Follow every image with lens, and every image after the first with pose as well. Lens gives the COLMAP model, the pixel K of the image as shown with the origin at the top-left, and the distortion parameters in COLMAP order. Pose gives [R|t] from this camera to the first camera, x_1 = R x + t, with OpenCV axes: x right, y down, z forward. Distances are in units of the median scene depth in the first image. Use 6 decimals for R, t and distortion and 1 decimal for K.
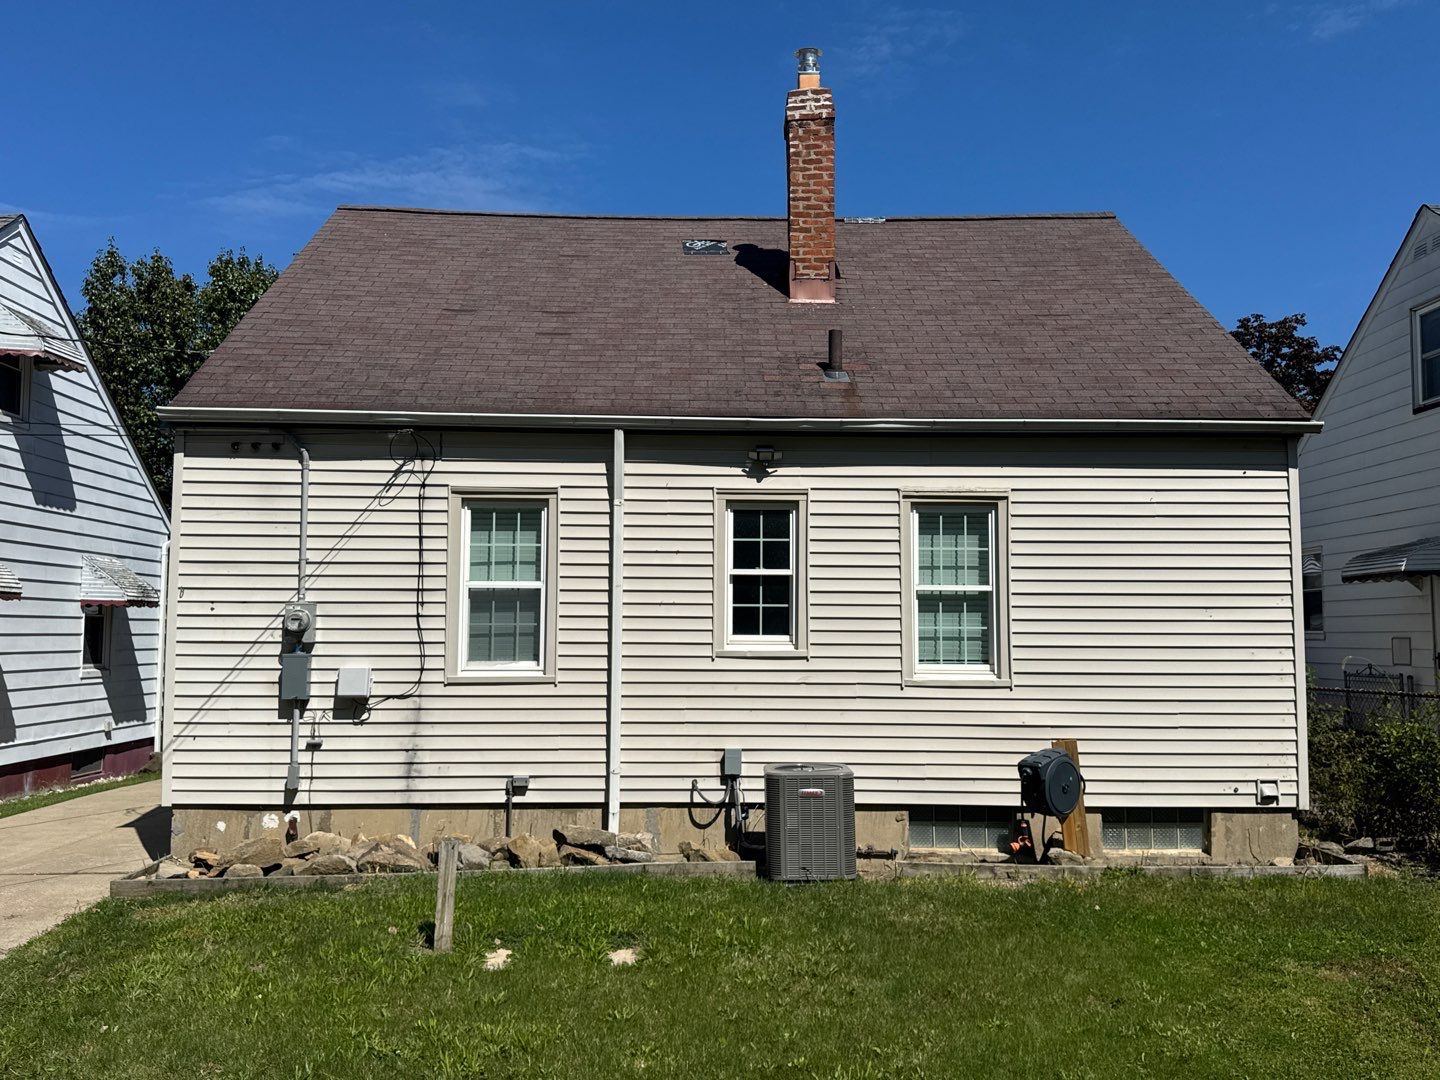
lens RADIAL K [[1162.2, 0, 720.0], [0, 1162.2, 540.0], [0, 0, 1]] dist [0.002508, -0.003190]
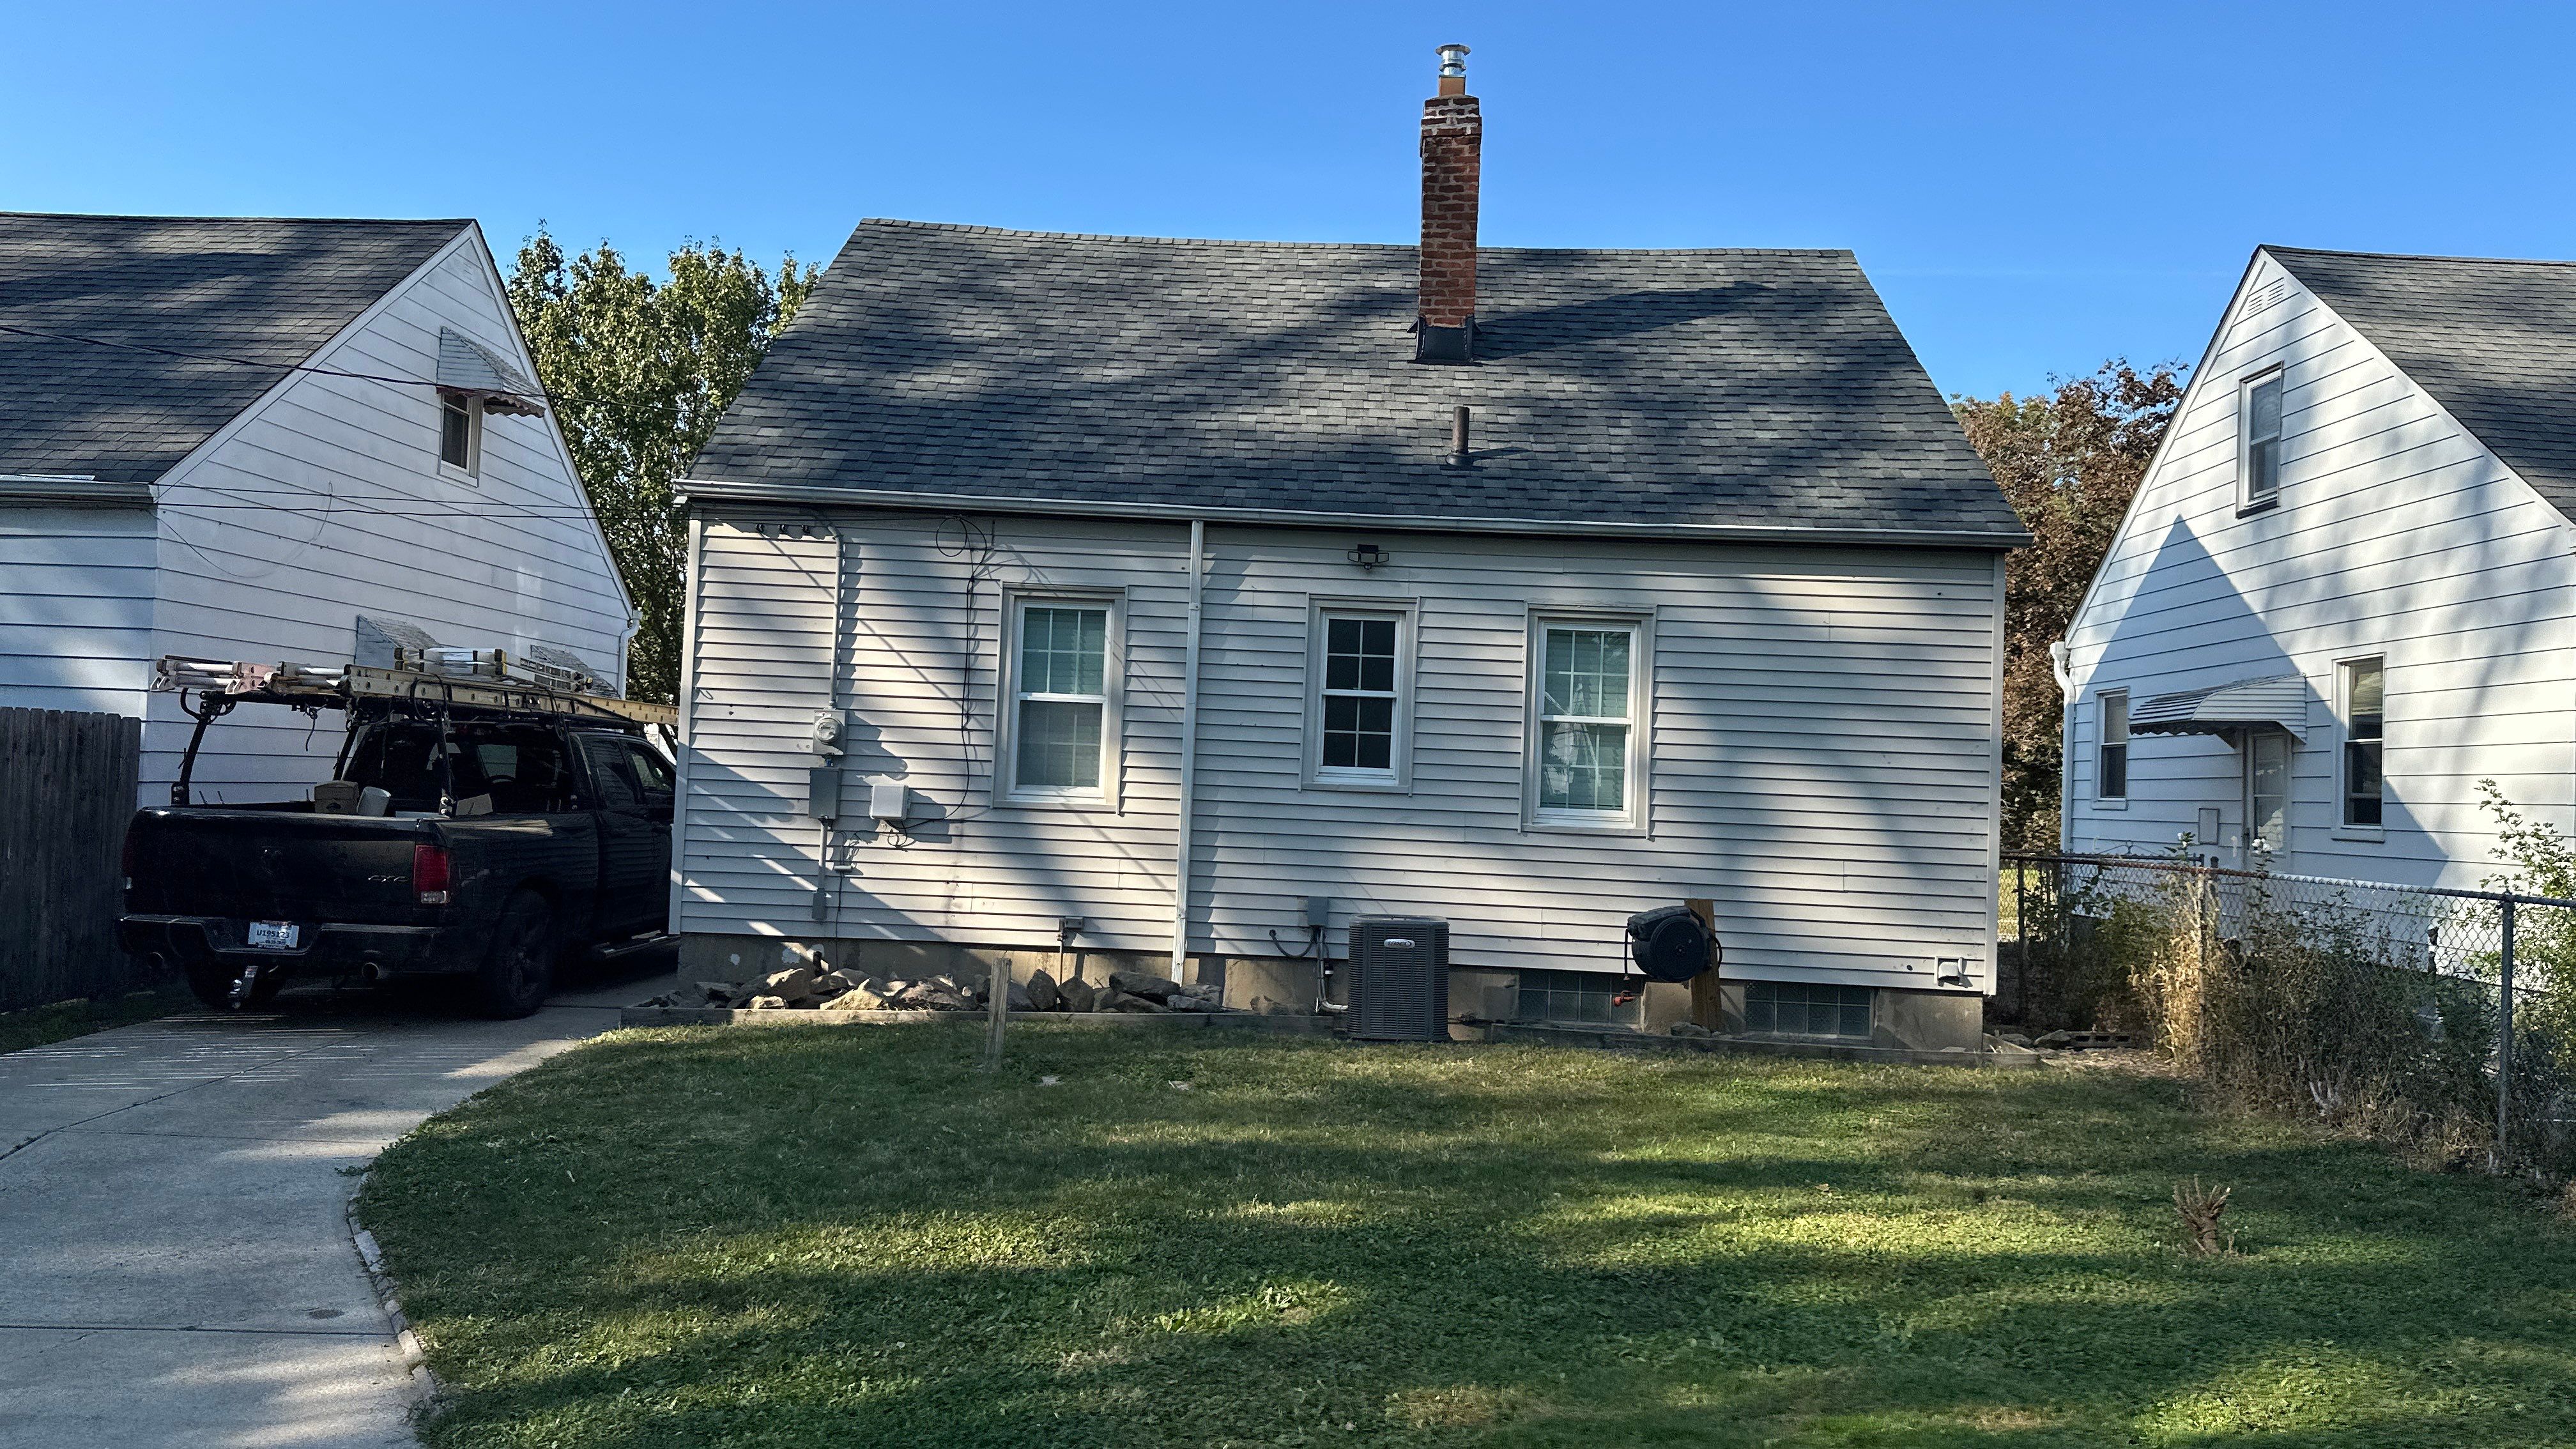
lens RADIAL K [[2201.3, 0, 1288.0], [0, 2201.3, 724.5], [0, 0, 1]] dist [0.109552, 0.001057]
pose [[0.997455, 0.036647, -0.061159, 0.074262], [-0.034257, 0.998625, 0.039672, -0.011165], [0.062529, -0.037476, 0.997339, -0.557615]]
